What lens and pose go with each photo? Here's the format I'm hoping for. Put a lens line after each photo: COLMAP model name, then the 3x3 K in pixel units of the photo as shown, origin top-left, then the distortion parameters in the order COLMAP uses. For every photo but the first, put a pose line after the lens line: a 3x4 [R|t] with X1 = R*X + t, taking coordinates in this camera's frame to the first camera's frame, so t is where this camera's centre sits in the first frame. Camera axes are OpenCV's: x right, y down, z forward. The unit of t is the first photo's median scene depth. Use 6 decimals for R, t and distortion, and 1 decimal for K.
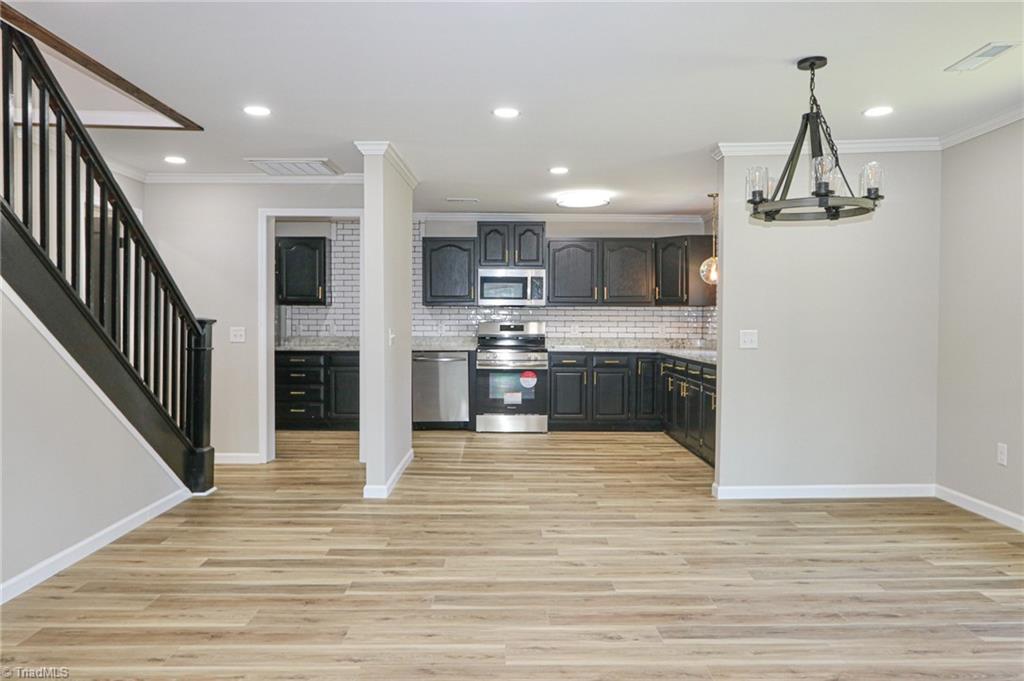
lens RADIAL K [[767.0, 0, 512.0], [0, 767.0, 340.5], [0, 0, 1]] dist [0.006641, 0.003965]
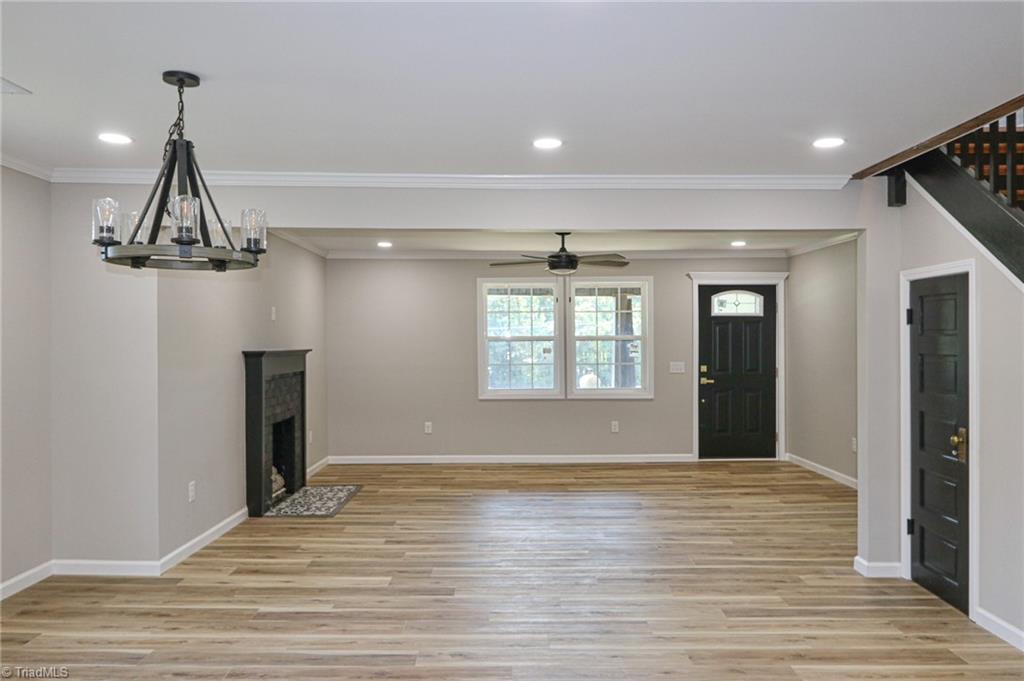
lens RADIAL K [[767.0, 0, 512.0], [0, 767.0, 340.5], [0, 0, 1]] dist [0.006641, 0.003965]
pose [[-0.999993, 0.001075, 0.003717, 0.043409], [0.001167, 0.999689, 0.024925, -0.119135], [-0.003689, 0.024929, -0.999682, 2.083418]]
